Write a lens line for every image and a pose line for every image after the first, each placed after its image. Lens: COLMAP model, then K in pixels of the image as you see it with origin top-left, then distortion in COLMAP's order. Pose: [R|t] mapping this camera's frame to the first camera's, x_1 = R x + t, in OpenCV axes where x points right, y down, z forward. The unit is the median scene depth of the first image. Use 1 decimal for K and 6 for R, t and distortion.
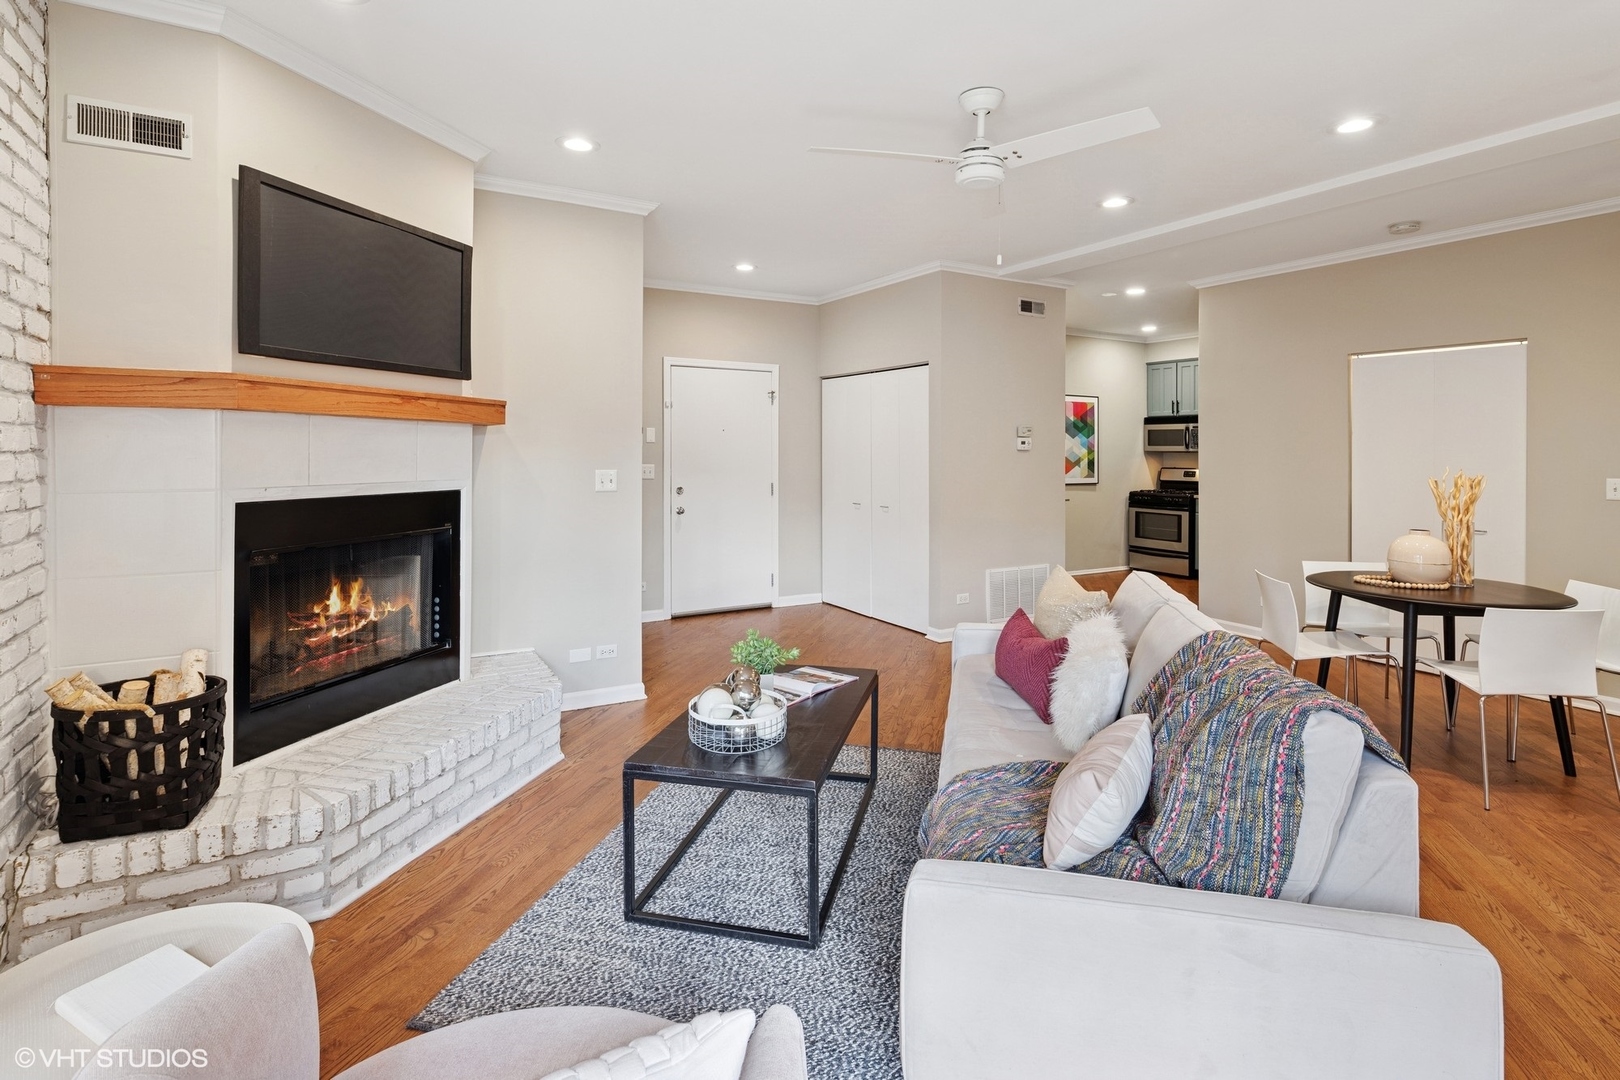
lens RADIAL K [[789.8, 0, 805.0], [0, 789.8, 453.6], [0, 0, 1]] dist [0.002604, -0.001456]
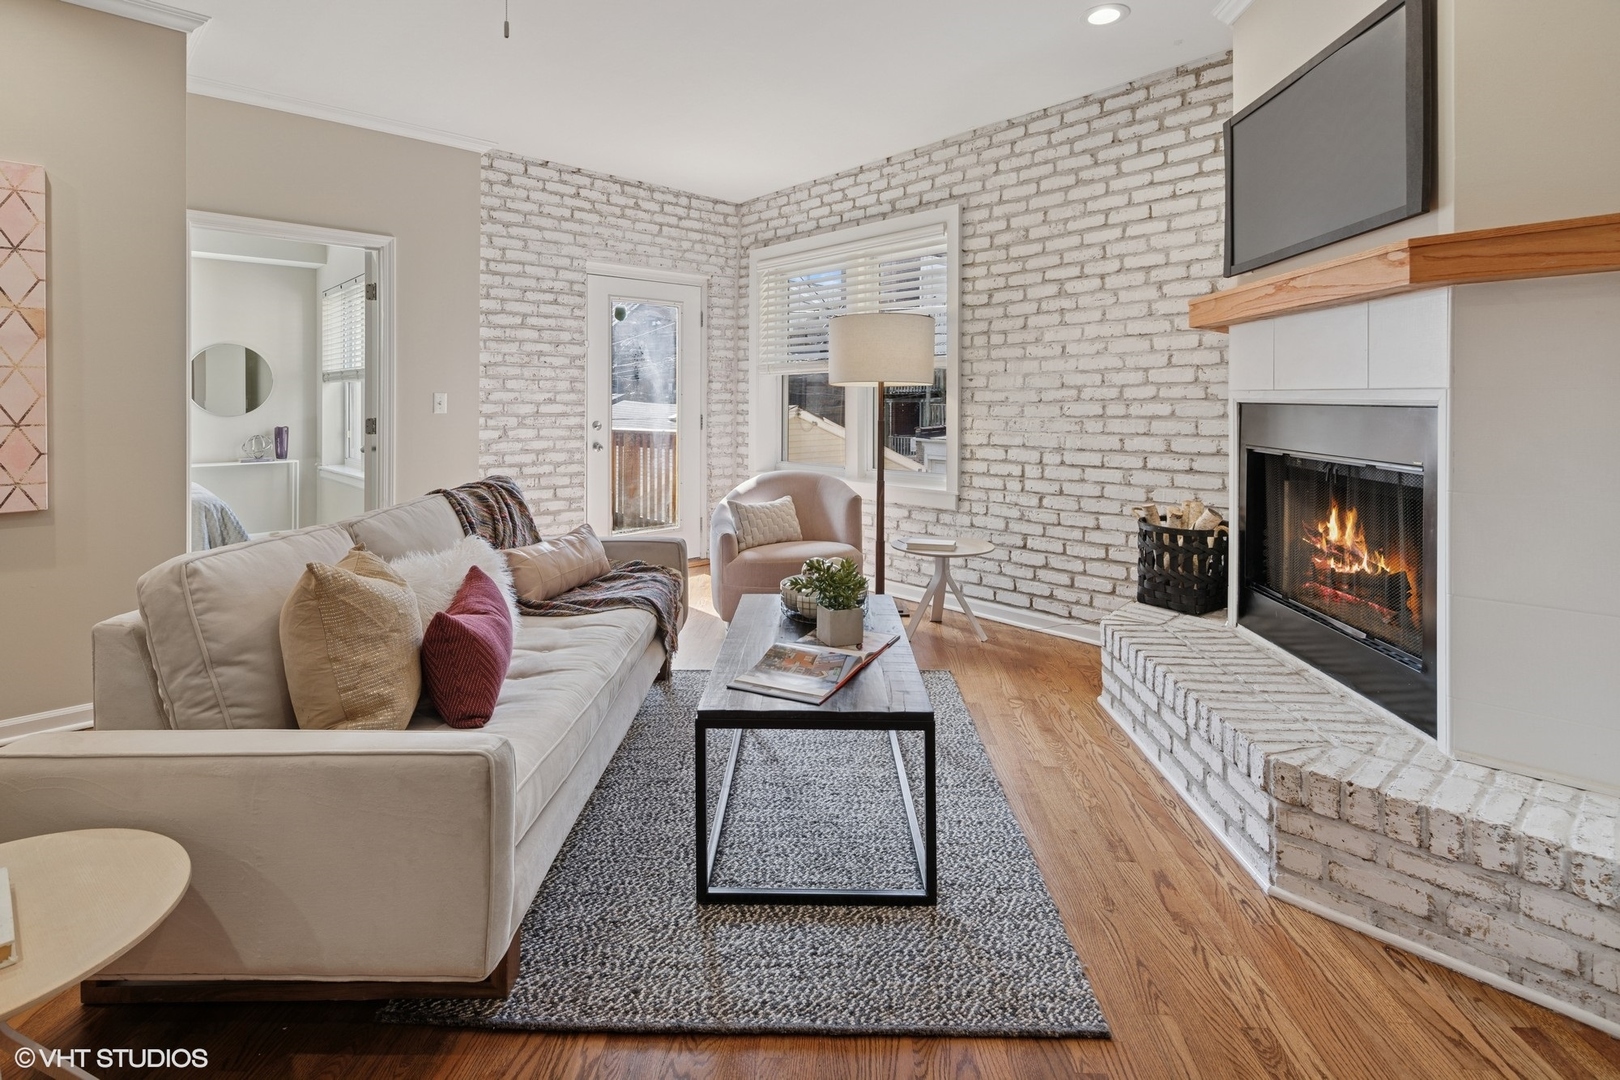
lens RADIAL K [[776.2, 0, 793.2], [0, 776.2, 401.9], [0, 0, 1]] dist [0.002197, -0.000002]
pose [[-0.976252, -0.000786, -0.216635, 0.166535], [-0.002637, 0.999962, 0.008256, 0.046510], [0.216620, 0.008631, -0.976218, 1.738835]]
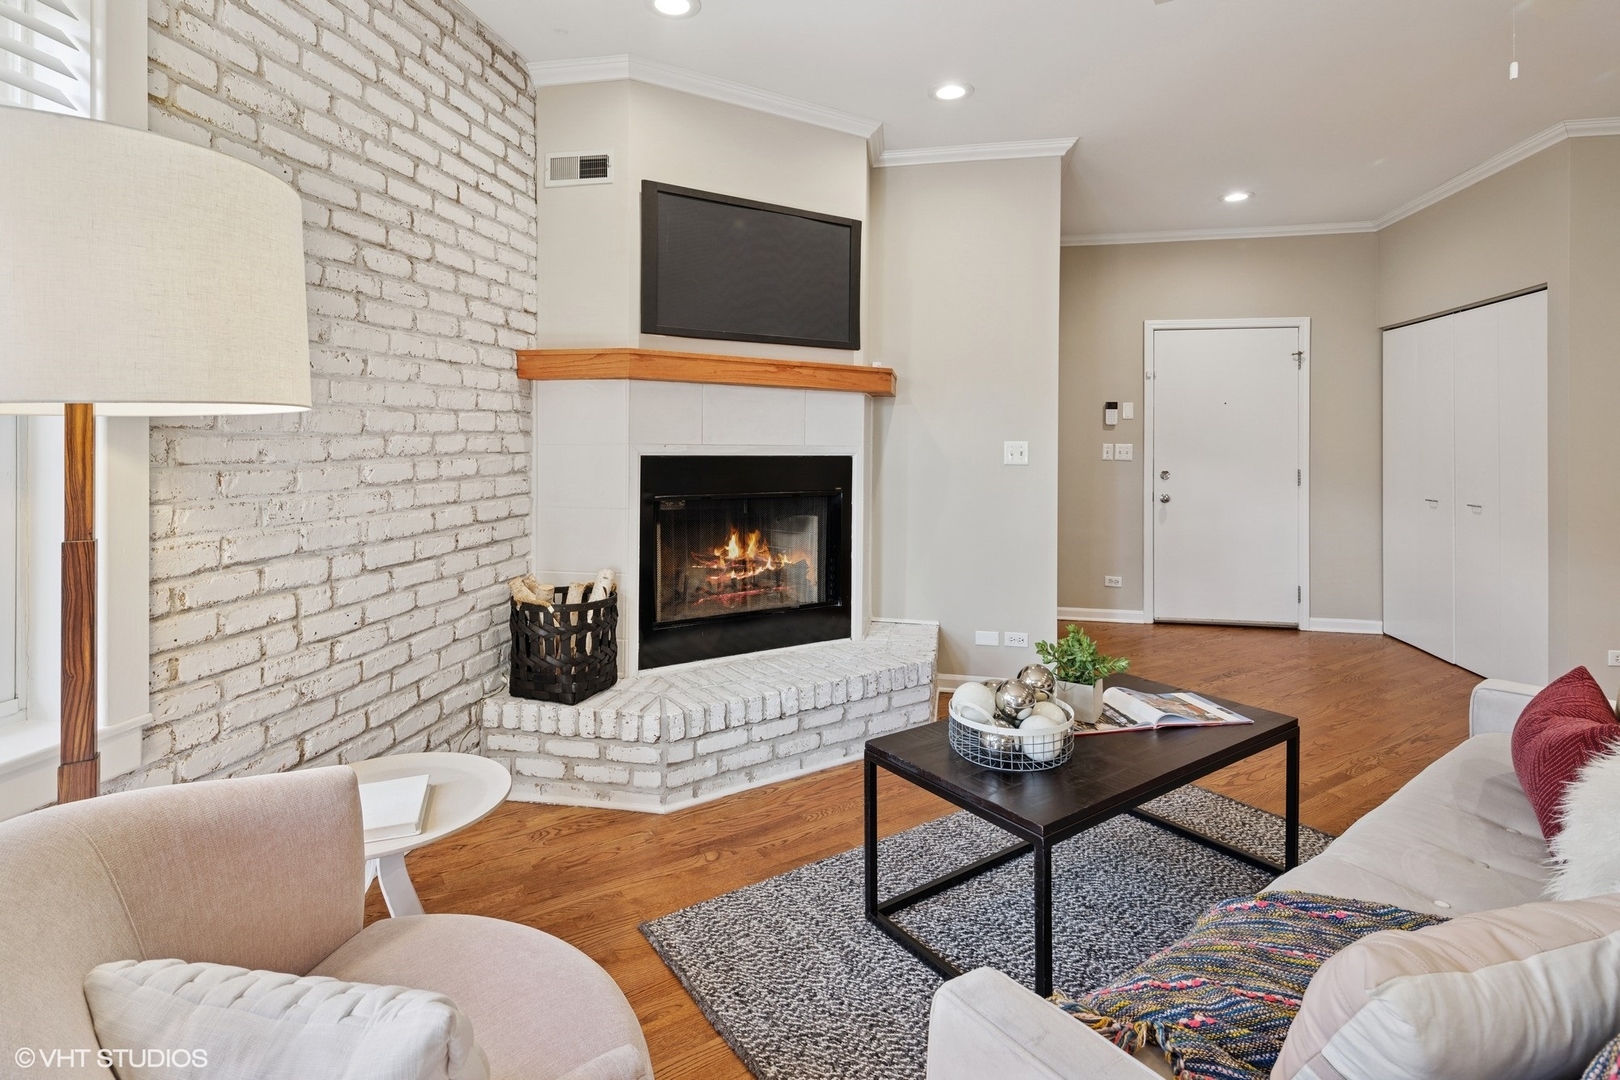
lens RADIAL K [[791.8, 0, 810.1], [0, 791.8, 443.6], [0, 0, 1]] dist [0.006144, -0.000779]
pose [[0.754180, -0.000261, -0.656668, 0.248815], [-0.005231, 0.999966, -0.006404, 0.043623], [0.656647, 0.008265, 0.754153, 0.211181]]
